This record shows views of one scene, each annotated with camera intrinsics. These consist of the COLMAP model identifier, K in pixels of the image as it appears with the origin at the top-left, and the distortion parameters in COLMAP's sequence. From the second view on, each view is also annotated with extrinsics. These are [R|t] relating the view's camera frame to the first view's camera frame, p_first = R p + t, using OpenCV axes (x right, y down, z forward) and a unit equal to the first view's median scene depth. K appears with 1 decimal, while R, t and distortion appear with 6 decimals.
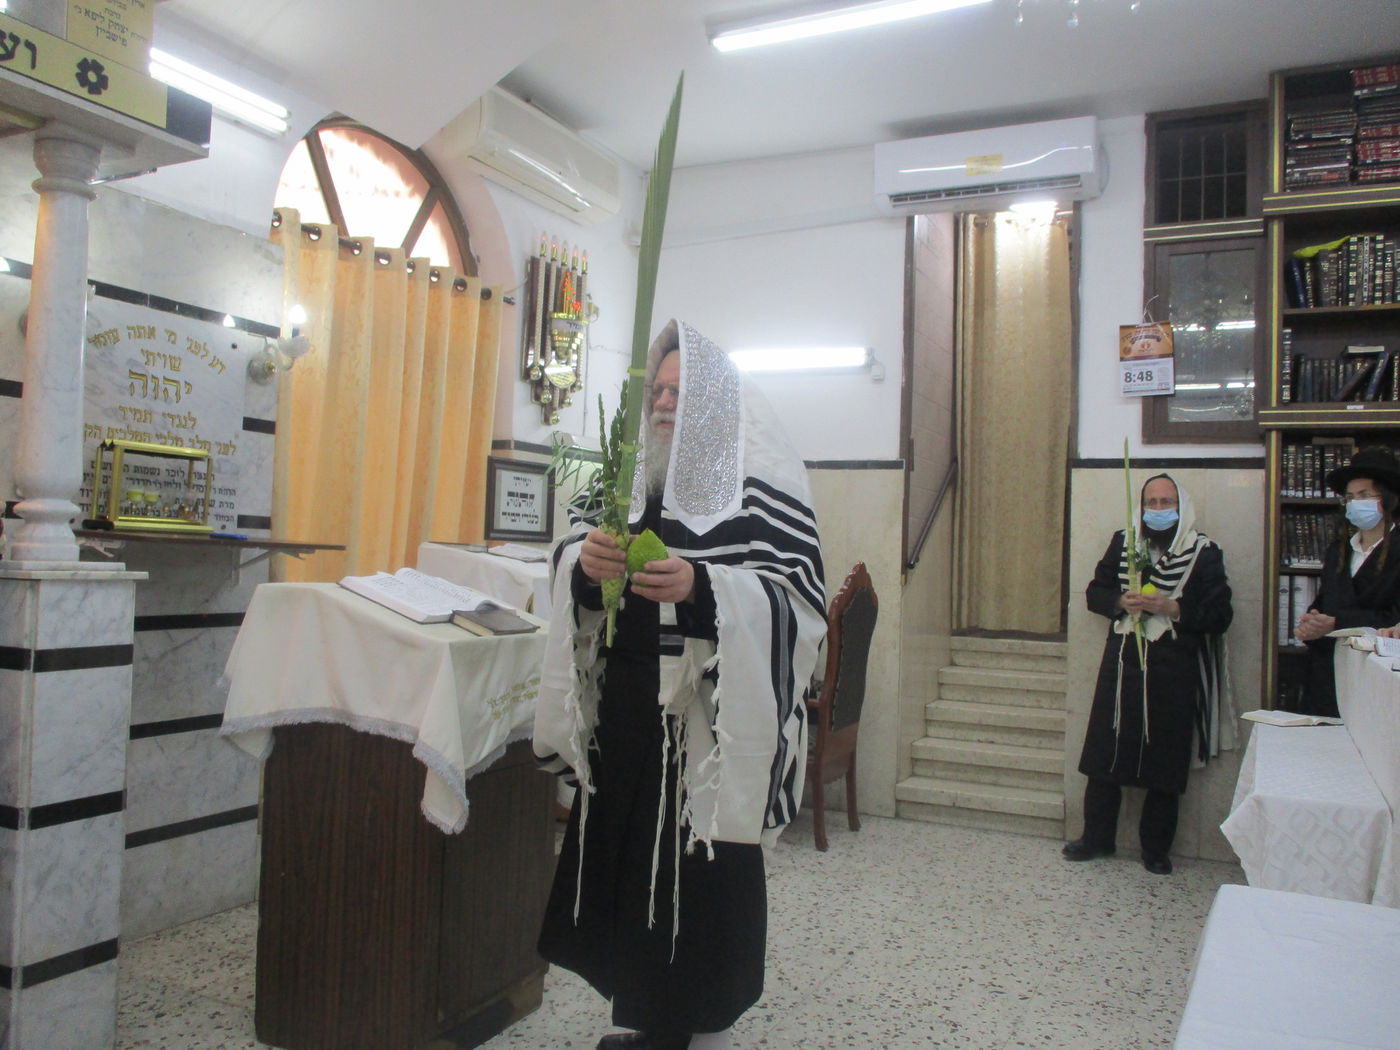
lens RADIAL K [[1171.5, 0, 701.2], [0, 1171.5, 501.3], [0, 0, 1]] dist [-0.030449, 0.007200]
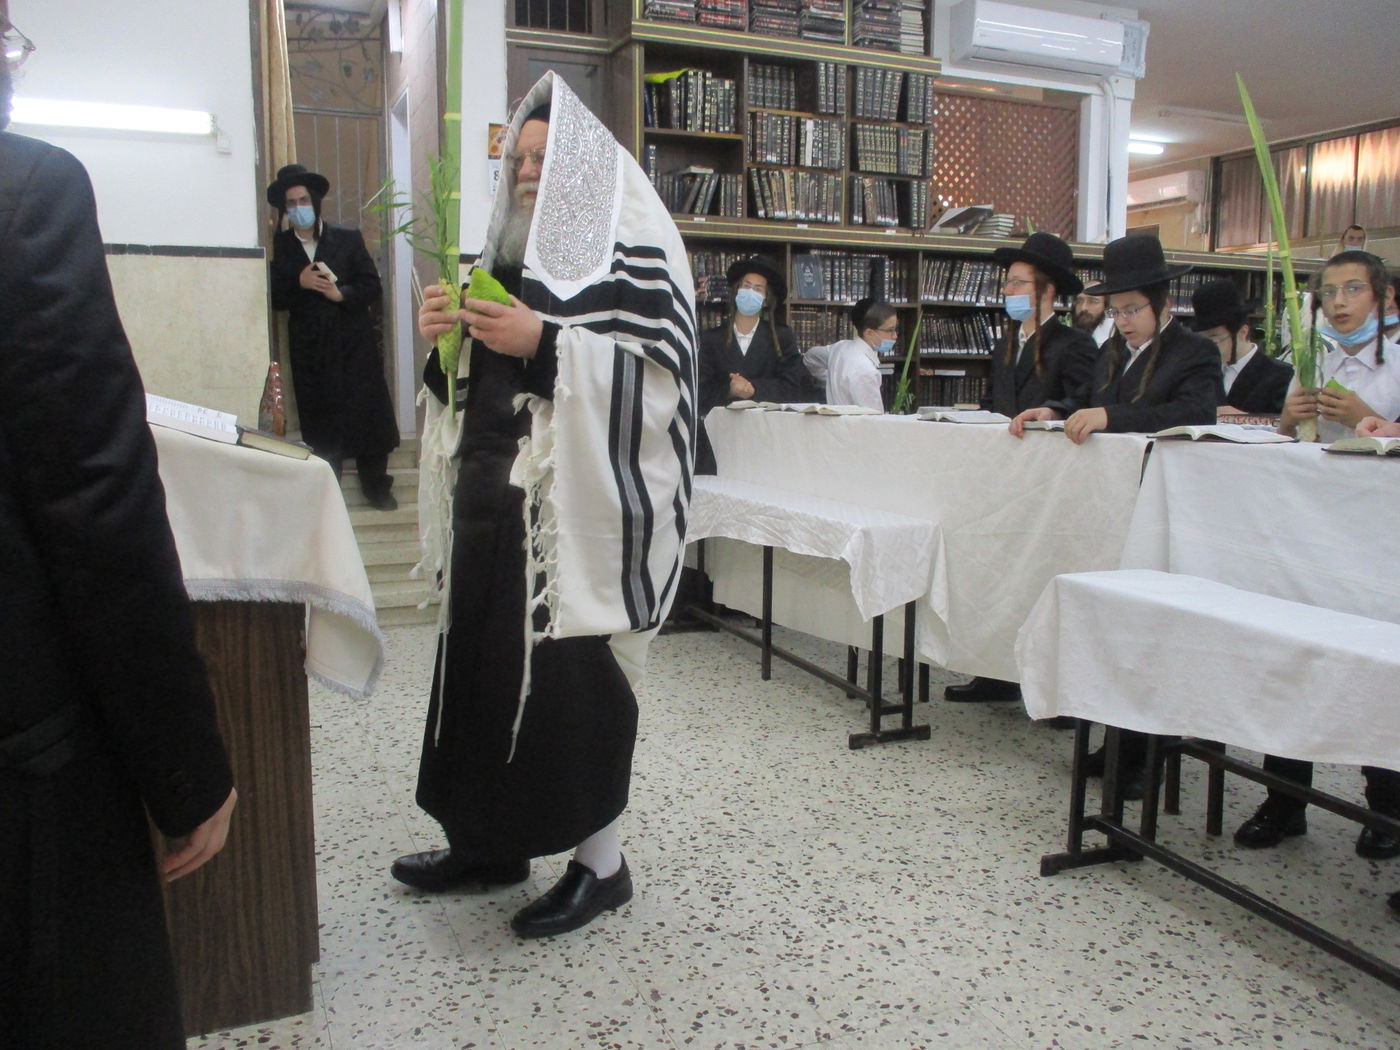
lens RADIAL K [[1171.5, 0, 691.6], [0, 1171.5, 505.8], [0, 0, 1]] dist [-0.030449, 0.007200]
pose [[0.658891, -0.119440, 0.742696, -0.390361], [-0.008587, 0.986056, 0.166194, 0.010740], [-0.752190, -0.115881, 0.648677, 0.195313]]
